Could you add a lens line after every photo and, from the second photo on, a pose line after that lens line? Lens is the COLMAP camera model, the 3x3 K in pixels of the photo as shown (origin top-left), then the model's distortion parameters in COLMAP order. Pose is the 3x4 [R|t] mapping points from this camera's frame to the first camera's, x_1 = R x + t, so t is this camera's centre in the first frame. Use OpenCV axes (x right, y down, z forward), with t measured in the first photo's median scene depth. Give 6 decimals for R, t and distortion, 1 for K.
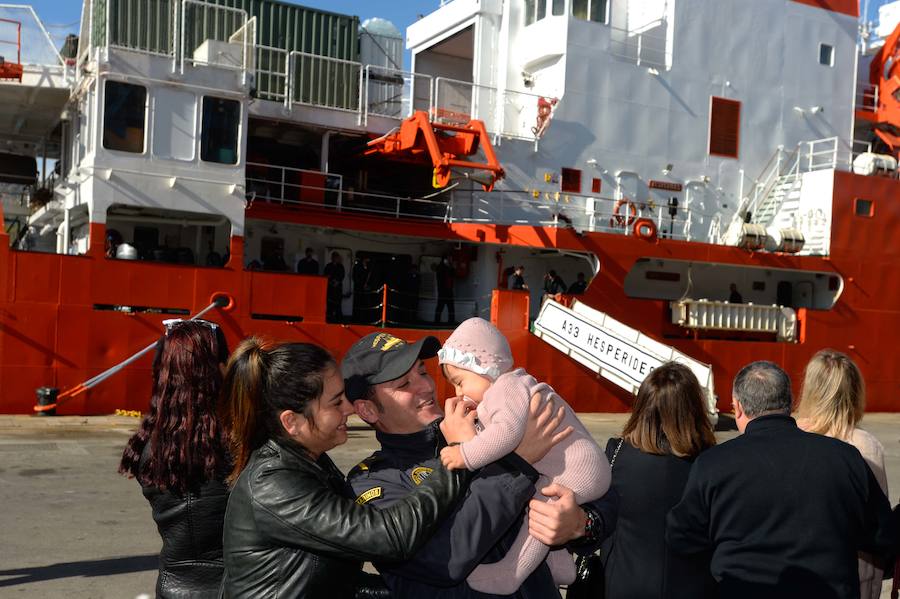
lens RADIAL K [[968.0, 0, 449.0], [0, 968.0, 343.9], [0, 0, 1]] dist [0.048919, 0.000000]
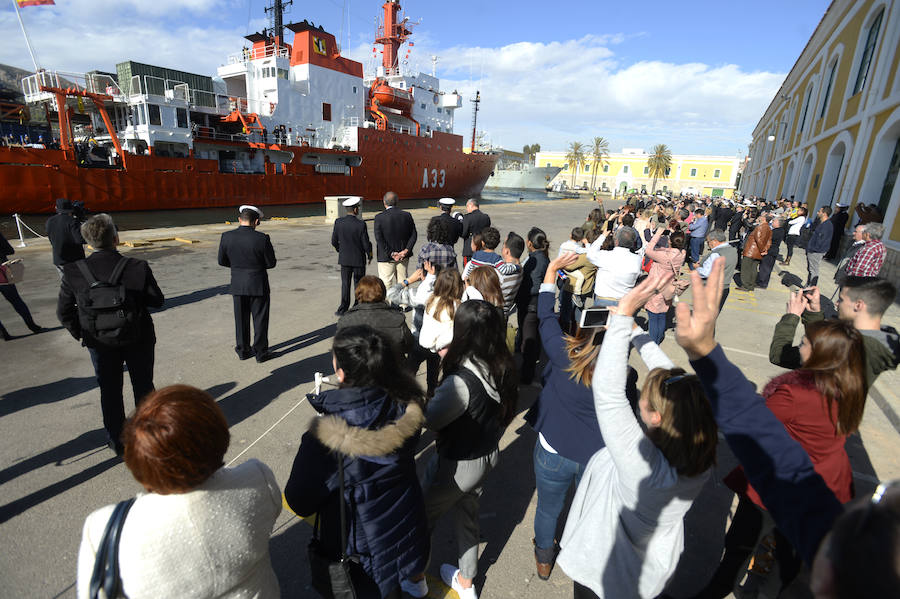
lens RADIAL K [[428.3, 0, 448.3], [0, 428.3, 302.3], [0, 0, 1]] dist [-0.060211, 0.017601]
pose [[0.878005, -0.142122, 0.457065, -0.127394], [0.006631, 0.958422, 0.285278, 0.000040], [-0.478606, -0.247444, 0.842442, -0.687177]]
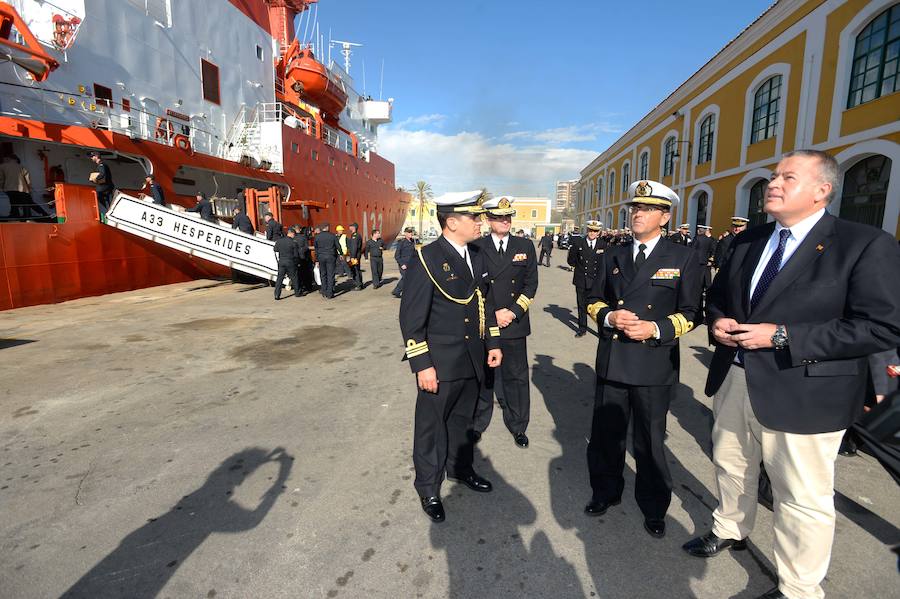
lens RADIAL K [[428.3, 0, 457.7], [0, 428.3, 299.2], [0, 0, 1]] dist [-0.060211, 0.017601]
pose [[0.575501, -0.165112, 0.800960, -0.072360], [0.023764, 0.982369, 0.185434, -0.003485], [-0.817456, -0.087683, 0.569278, 0.322998]]
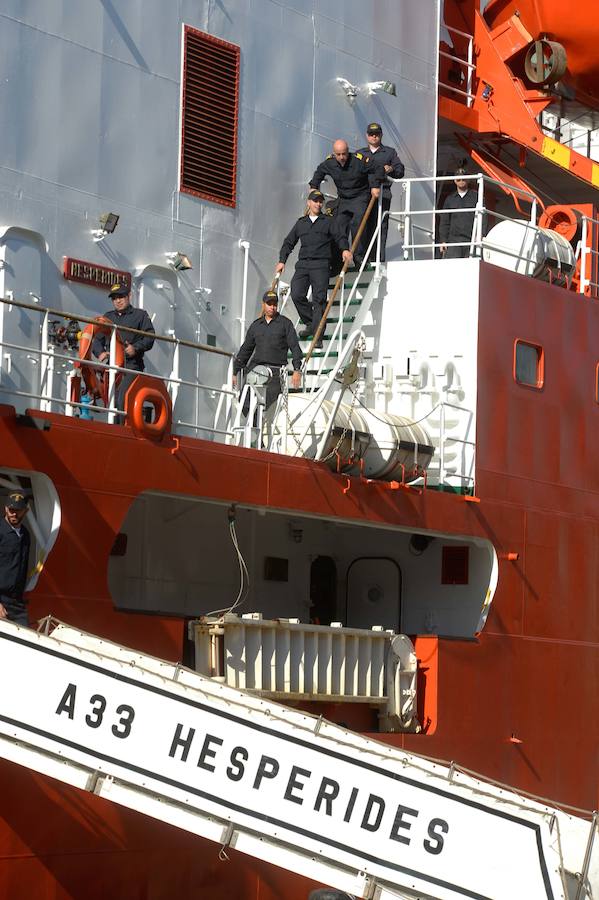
lens RADIAL K [[3188.2, 0, 302.6], [0, 3188.2, 406.7], [0, 0, 1]] dist [0.353701, 0.000000]
pose [[0.830562, 0.035517, 0.555793, -0.356386], [0.016903, 0.995897, -0.088901, -0.017234], [-0.556670, 0.083232, 0.826554, 0.042392]]
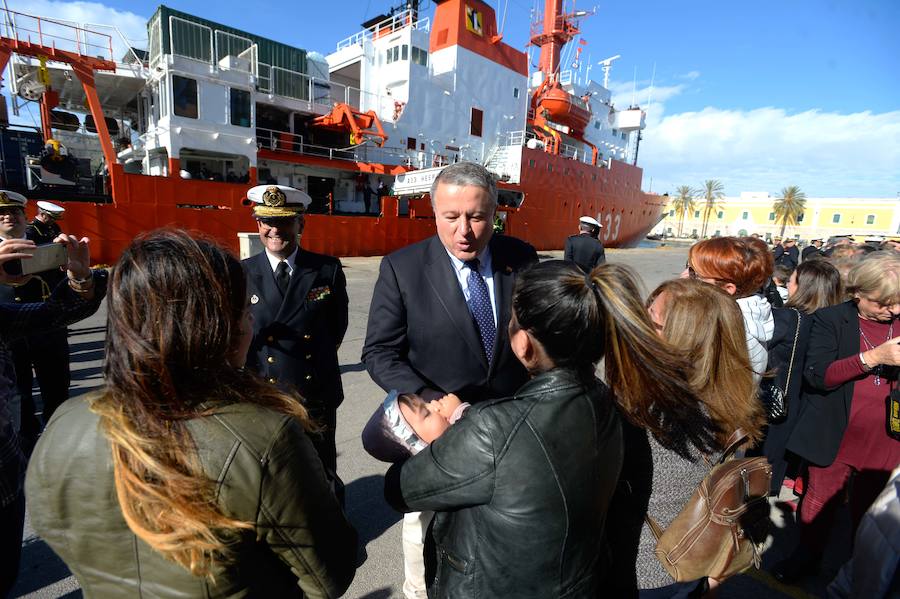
lens RADIAL K [[428.3, 0, 452.8], [0, 428.3, 299.2], [0, 0, 1]] dist [-0.060211, 0.017601]
pose [[0.953882, -0.053818, 0.295318, -0.078563], [-0.001323, 0.983034, 0.183421, -0.006992], [-0.300179, -0.175352, 0.937627, 0.056003]]
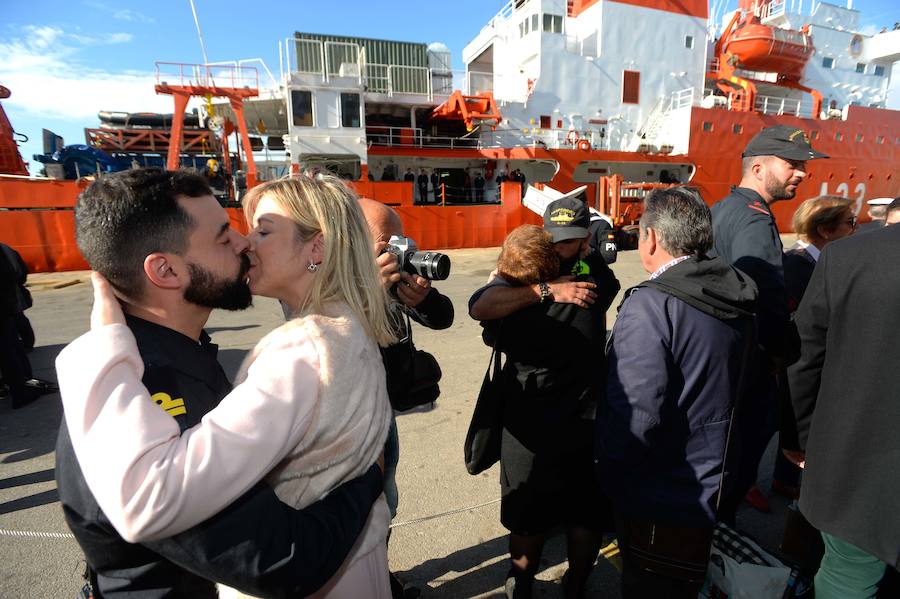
lens RADIAL K [[428.7, 0, 450.9], [0, 428.7, 298.8], [0, 0, 1]] dist [-0.059147, 0.018299]
pose [[0.985662, -0.028233, -0.166353, 0.071337], [0.059801, 0.980357, 0.187949, 0.003884], [0.157779, -0.195202, 0.967988, 0.098504]]
